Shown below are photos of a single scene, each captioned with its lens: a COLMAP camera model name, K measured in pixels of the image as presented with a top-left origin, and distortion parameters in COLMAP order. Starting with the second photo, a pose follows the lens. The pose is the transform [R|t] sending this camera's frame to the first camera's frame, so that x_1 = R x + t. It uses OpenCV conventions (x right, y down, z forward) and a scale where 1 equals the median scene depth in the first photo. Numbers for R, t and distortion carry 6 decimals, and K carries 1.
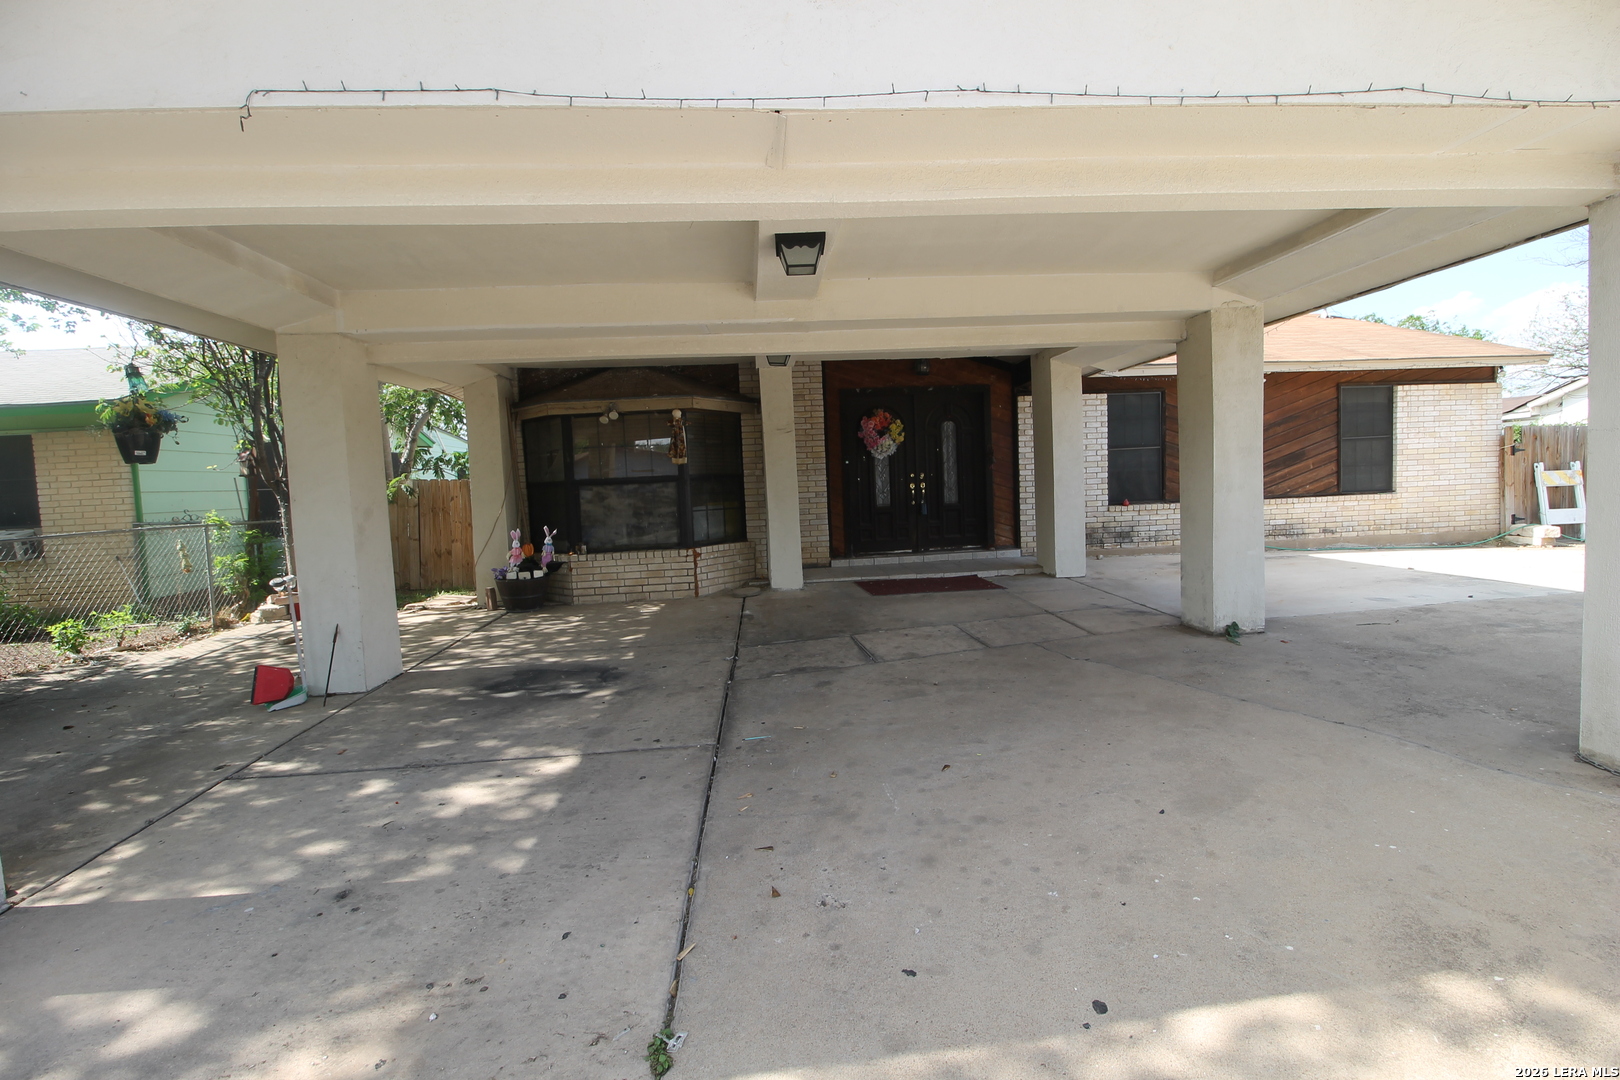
lens RADIAL K [[761.2, 0, 816.6], [0, 761.2, 538.2], [0, 0, 1]] dist [-0.007795, -0.008058]
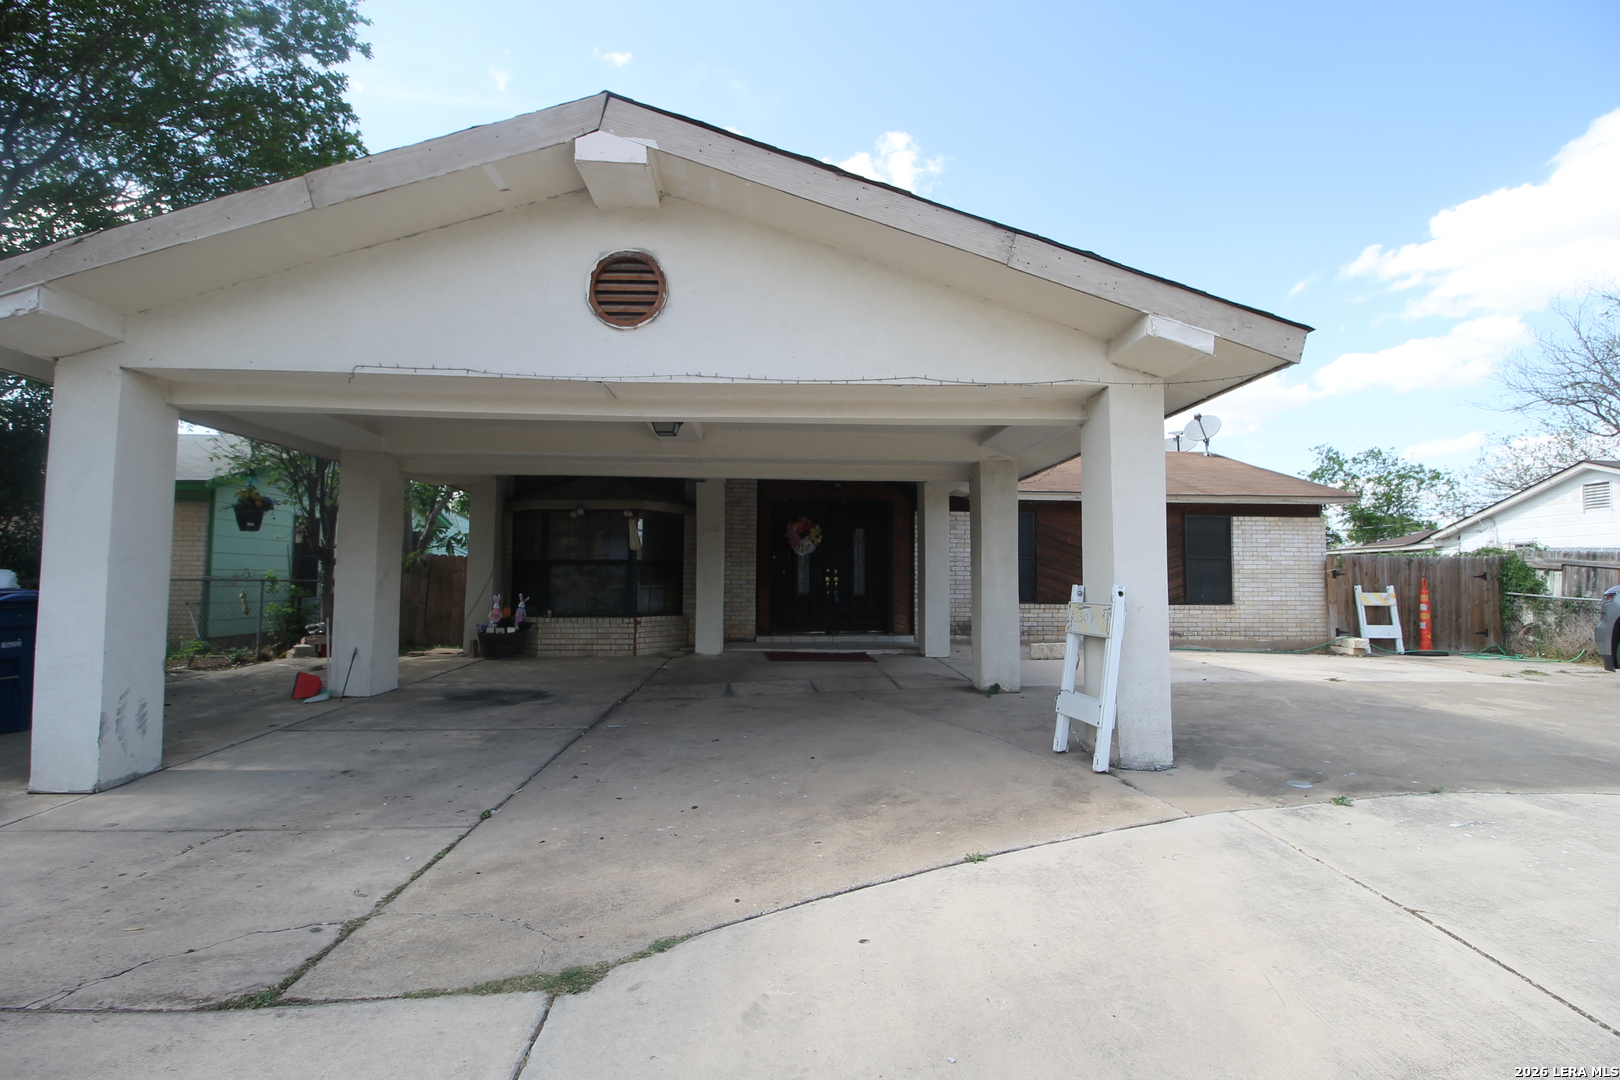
lens RADIAL K [[761.2, 0, 816.3], [0, 761.2, 535.1], [0, 0, 1]] dist [-0.007795, -0.008058]
pose [[0.998484, 0.048710, -0.025633, 0.138281], [-0.051671, 0.989965, -0.131525, 0.023759], [0.018969, 0.132650, 0.990981, -0.227975]]
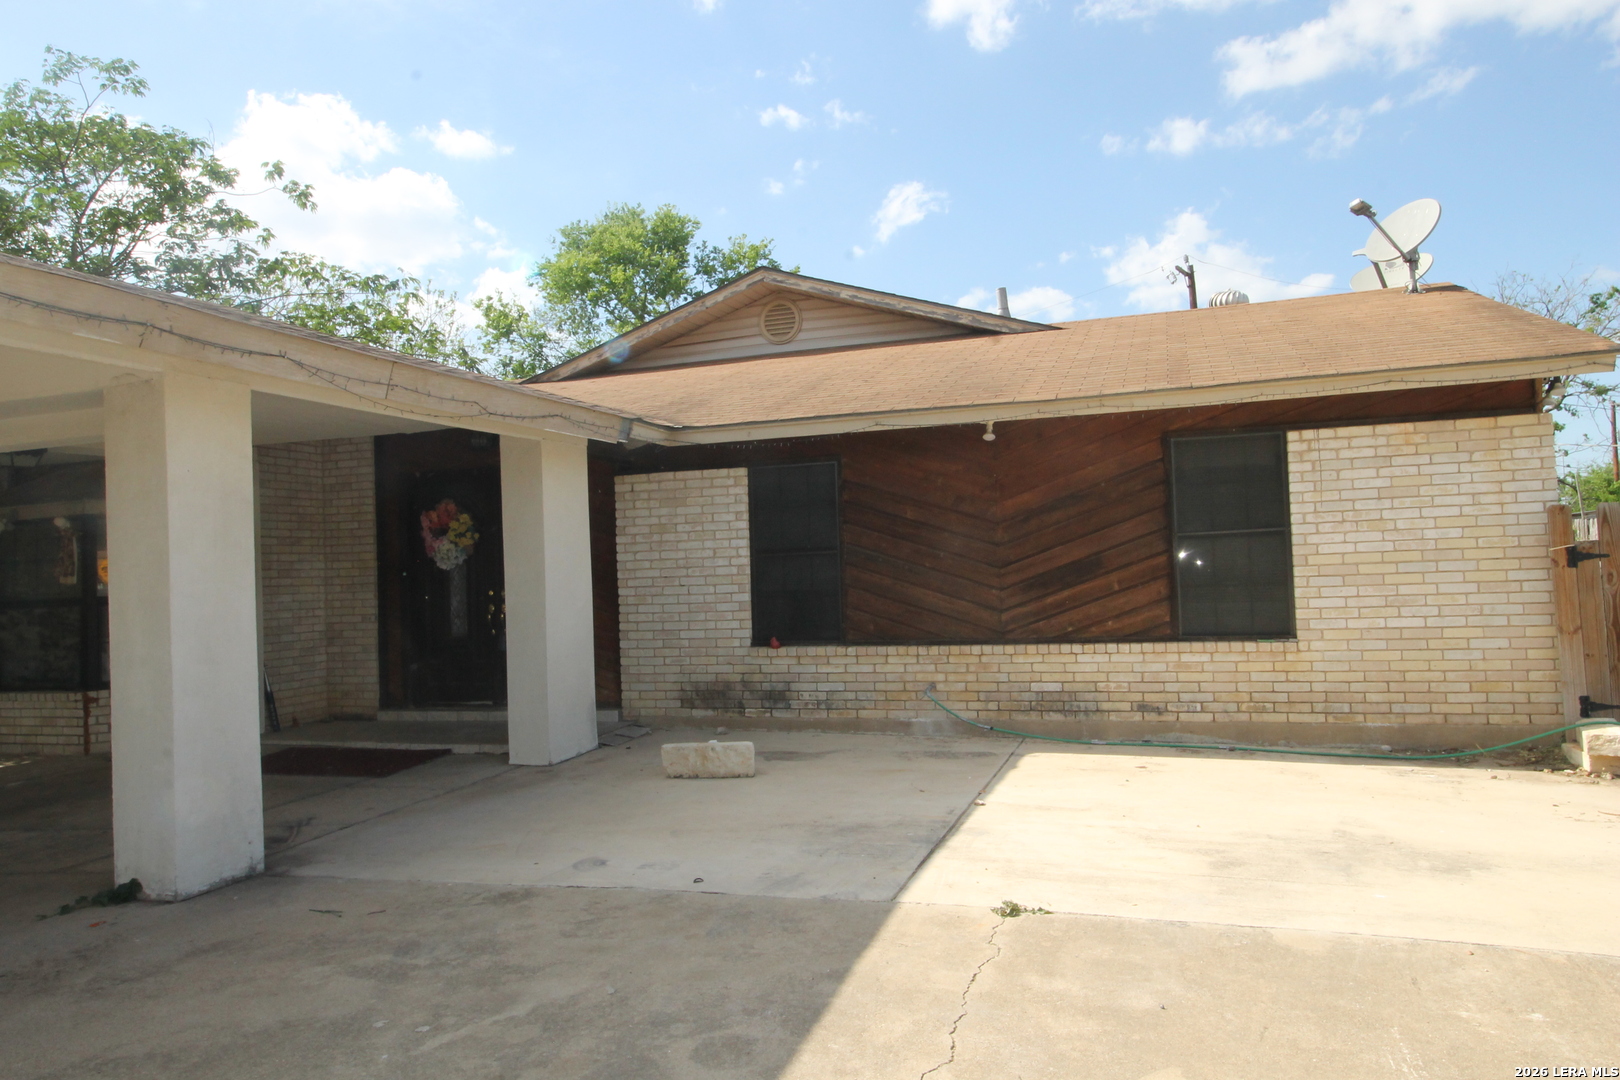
lens RADIAL K [[1081.6, 0, 808.1], [0, 1081.6, 536.3], [0, 0, 1]] dist [0.003571, -0.002611]
pose [[0.919824, -0.003994, -0.392311, 0.789938], [-0.029873, 0.996332, -0.080184, -0.064715], [0.391193, 0.085475, 0.916331, 0.211333]]
